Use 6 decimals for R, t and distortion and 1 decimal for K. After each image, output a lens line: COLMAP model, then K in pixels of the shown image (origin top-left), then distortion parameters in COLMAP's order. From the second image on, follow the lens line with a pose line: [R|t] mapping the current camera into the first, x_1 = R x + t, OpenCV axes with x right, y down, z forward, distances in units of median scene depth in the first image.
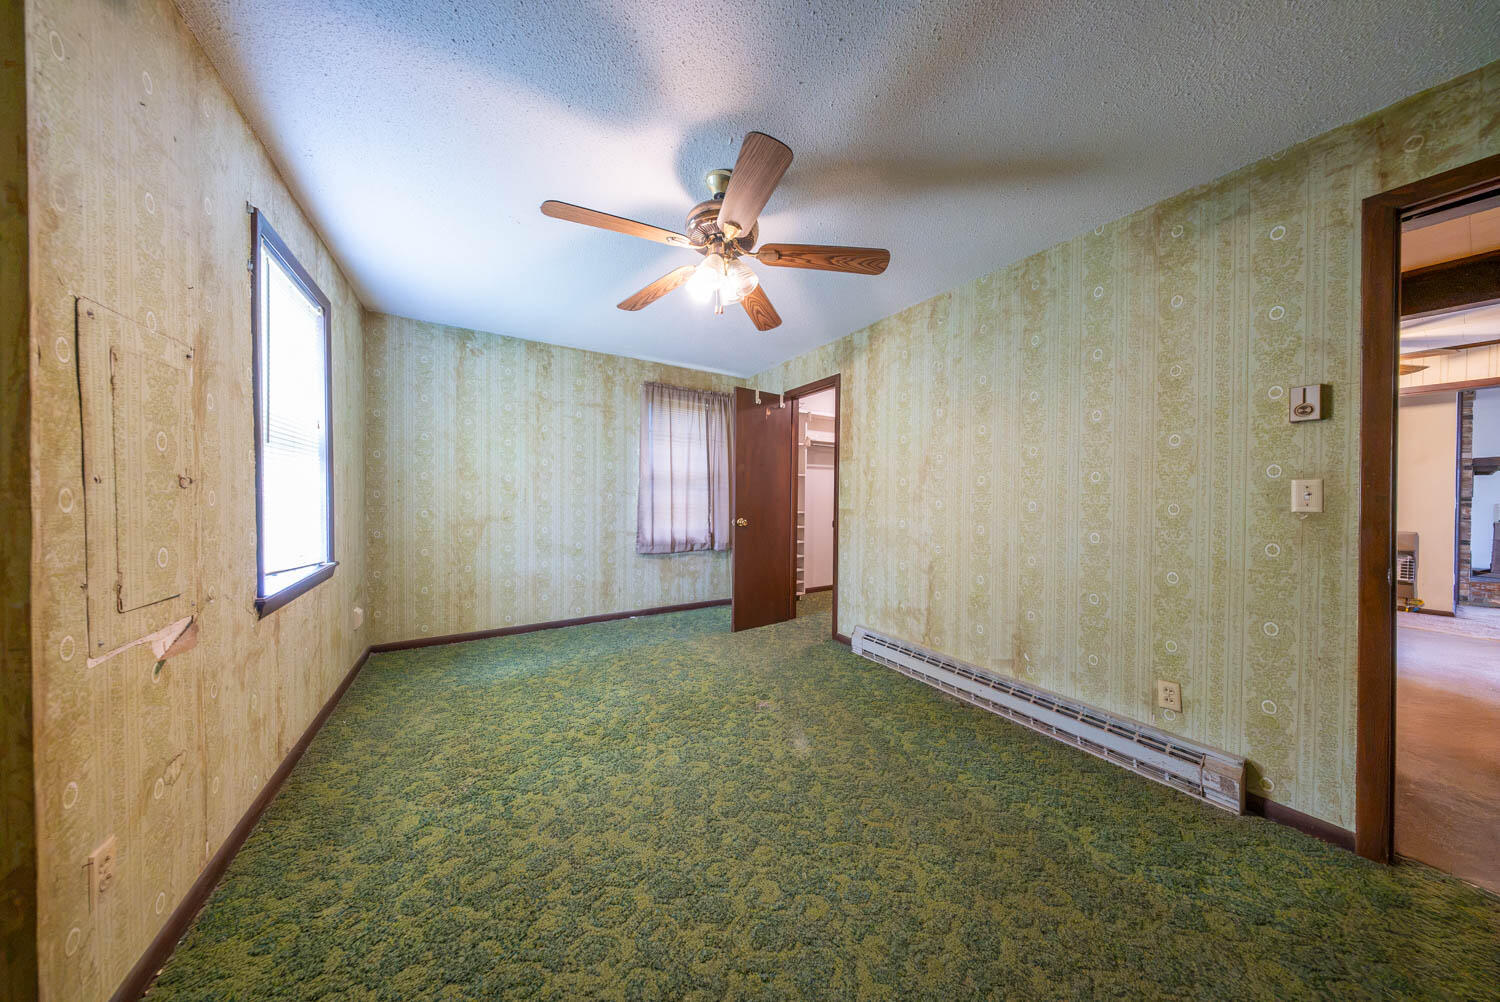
lens RADIAL K [[441.3, 0, 749.0], [0, 441.3, 503.2], [0, 0, 1]] dist [0.009422, -0.003366]
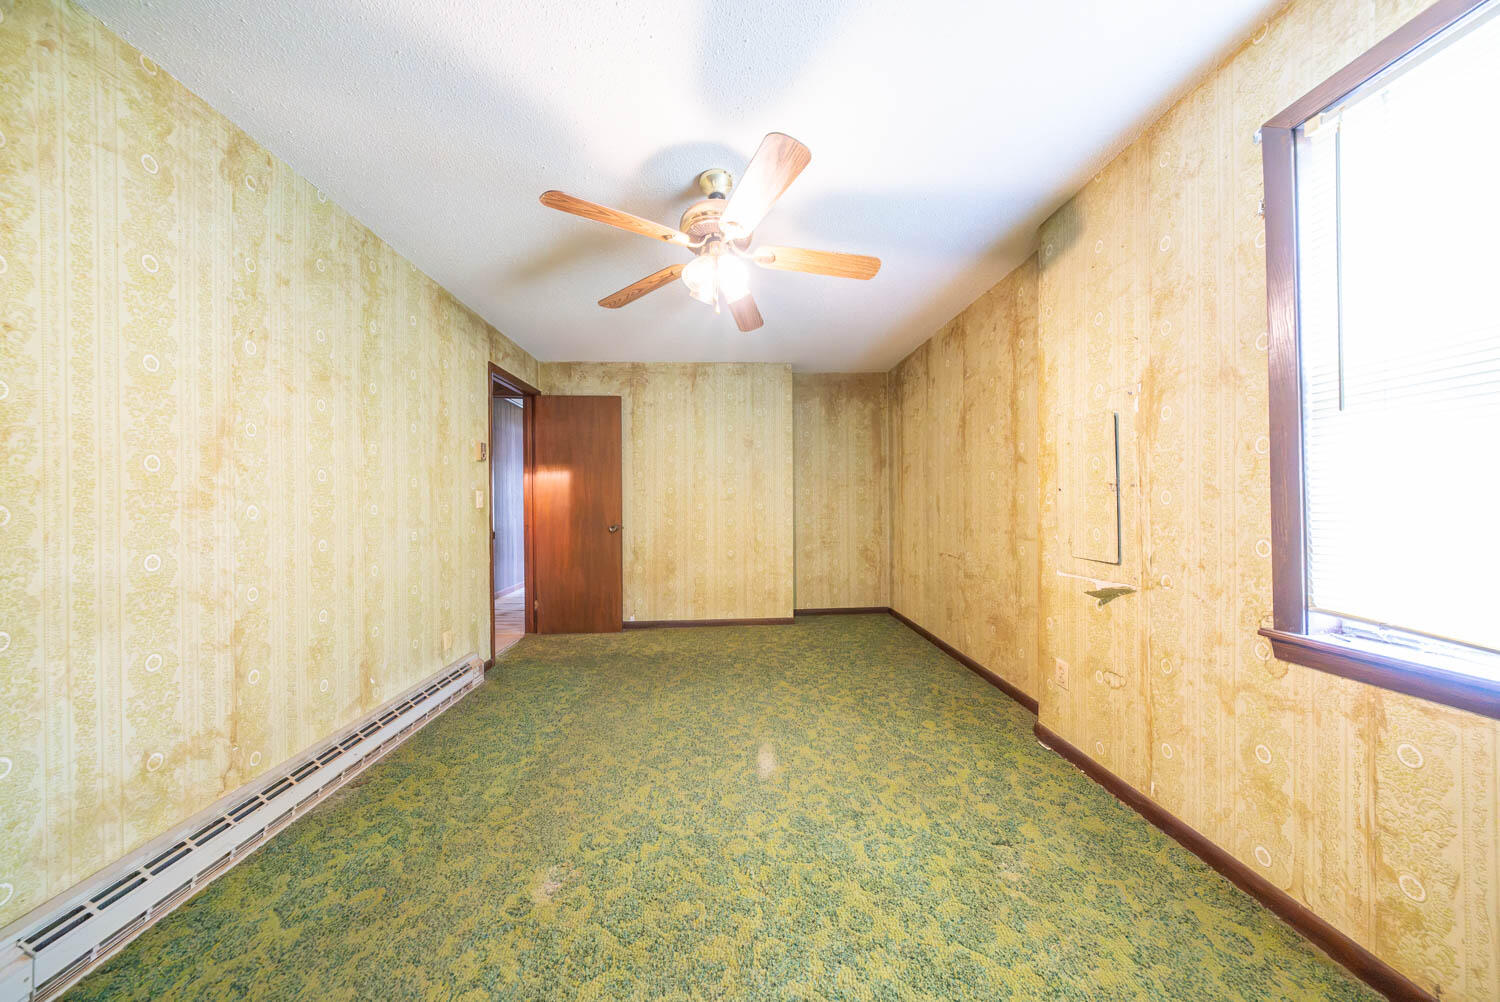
lens RADIAL K [[441.3, 0, 749.0], [0, 441.3, 503.2], [0, 0, 1]] dist [0.009422, -0.003366]
pose [[-0.879053, -0.000469, 0.476724, -0.386480], [0.009865, 0.999767, 0.019174, -0.014062], [-0.476622, 0.021558, -0.878844, 1.197038]]
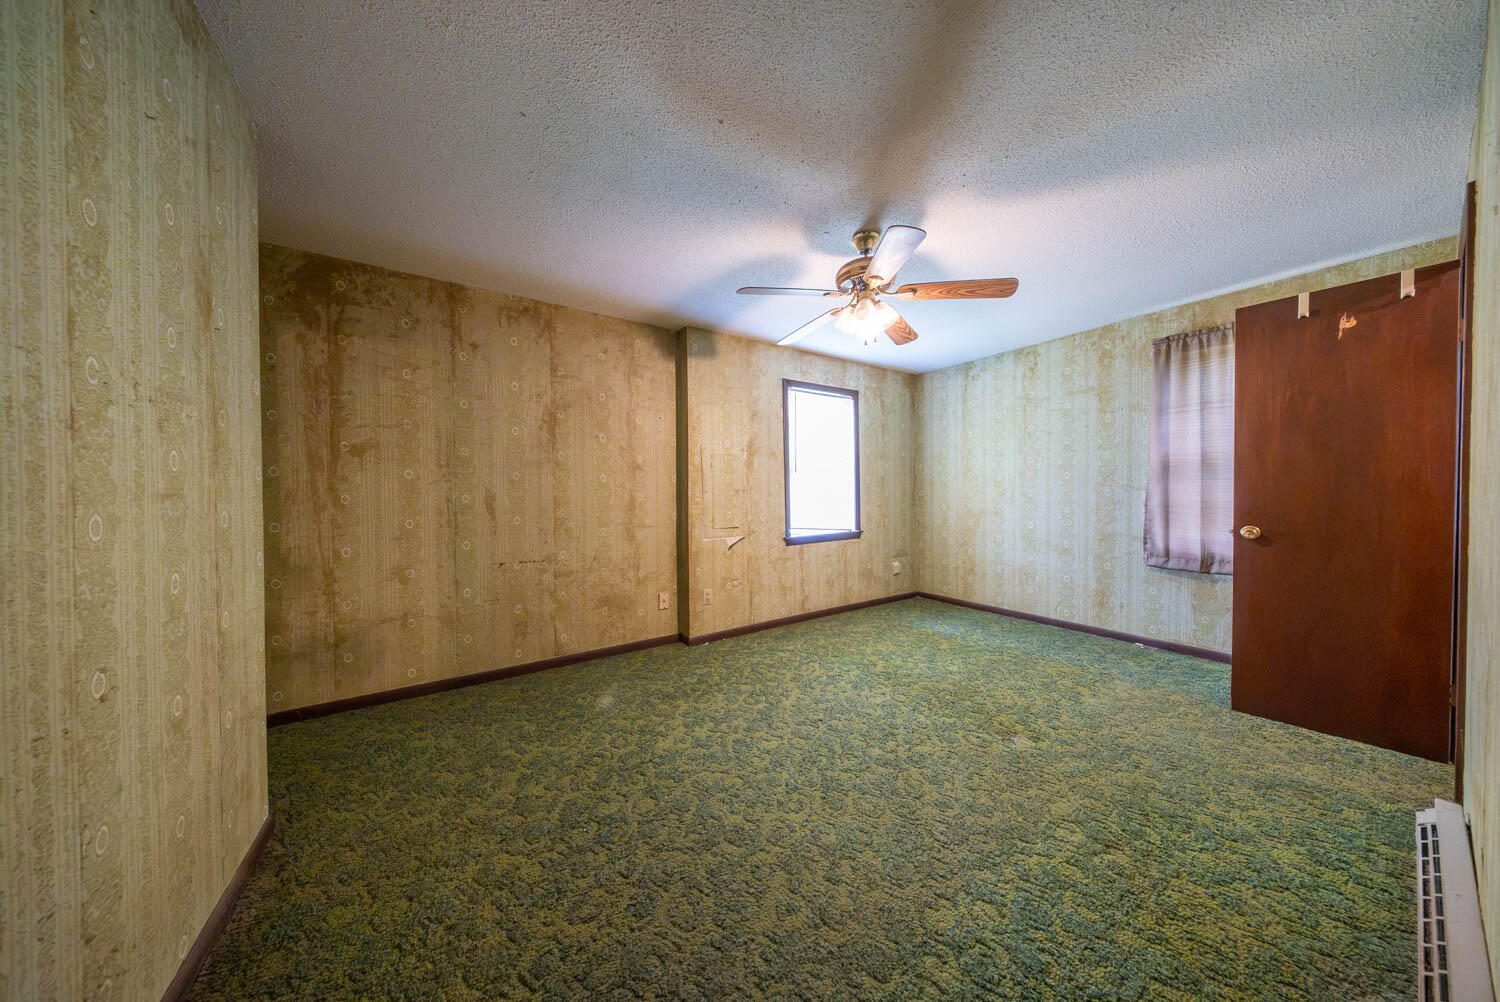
lens RADIAL K [[441.3, 0, 749.0], [0, 441.3, 503.2], [0, 0, 1]] dist [0.009422, -0.003366]
pose [[0.031691, 0.011367, -0.999433, 0.756619], [-0.005066, 0.999924, 0.011212, 0.000757], [0.999485, 0.004707, 0.031747, 0.412232]]
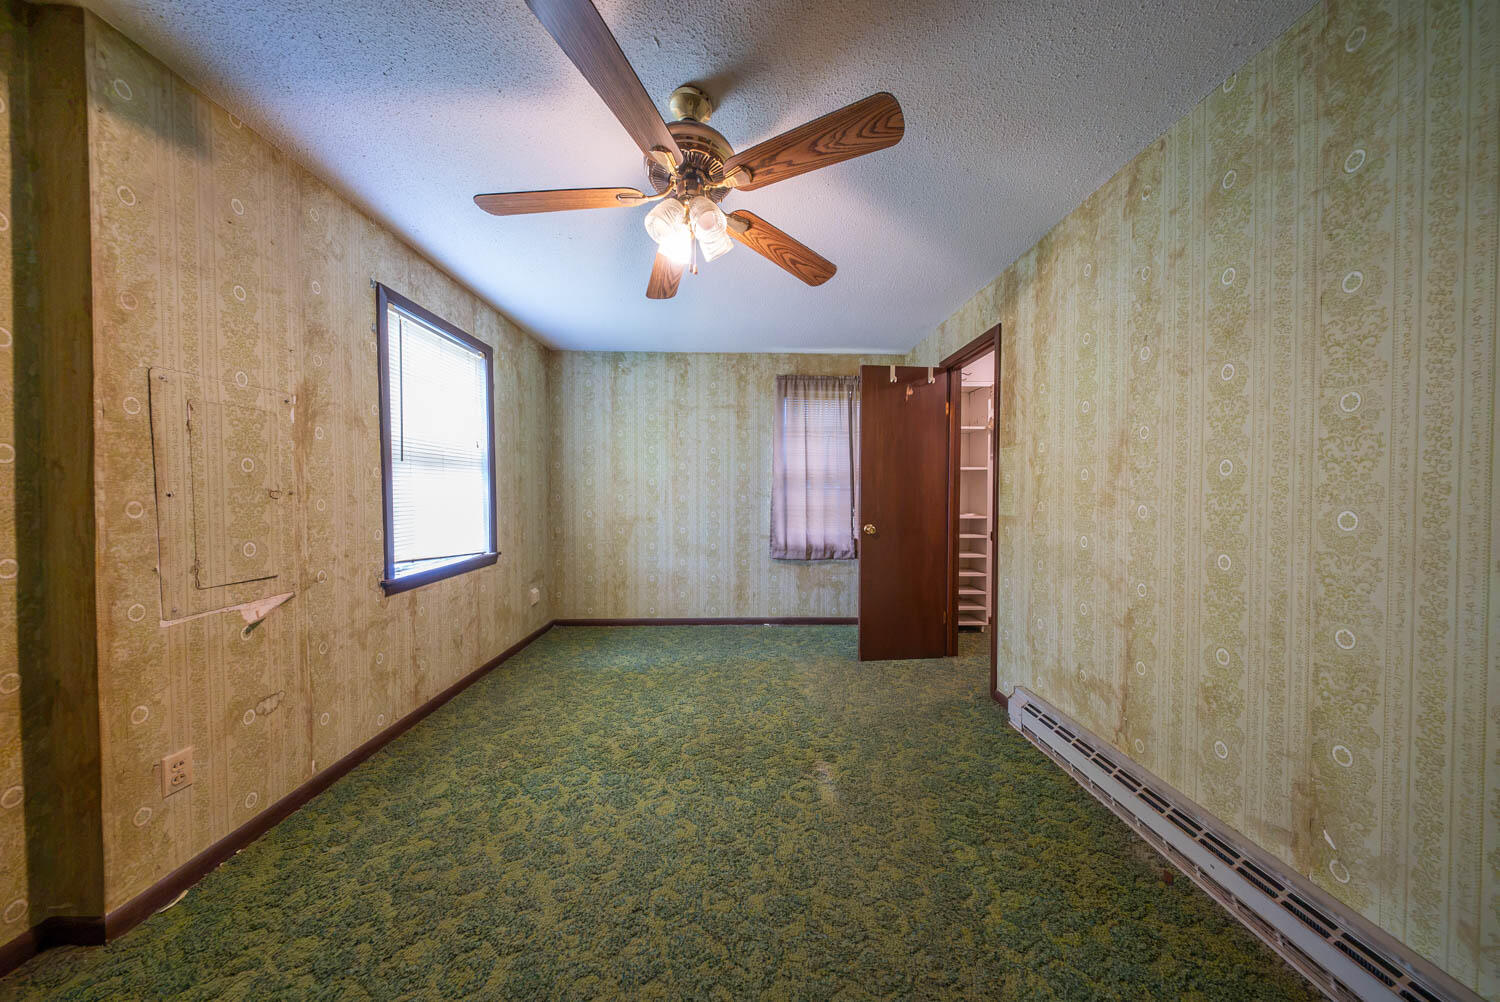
lens RADIAL K [[441.3, 0, 749.3], [0, 441.3, 503.2], [0, 0, 1]] dist [0.010468, -0.004770]
pose [[0.862248, 0.002619, -0.506480, 0.279938], [-0.000981, 0.999993, 0.003501, -0.010994], [0.506485, -0.002522, 0.862245, 0.237477]]
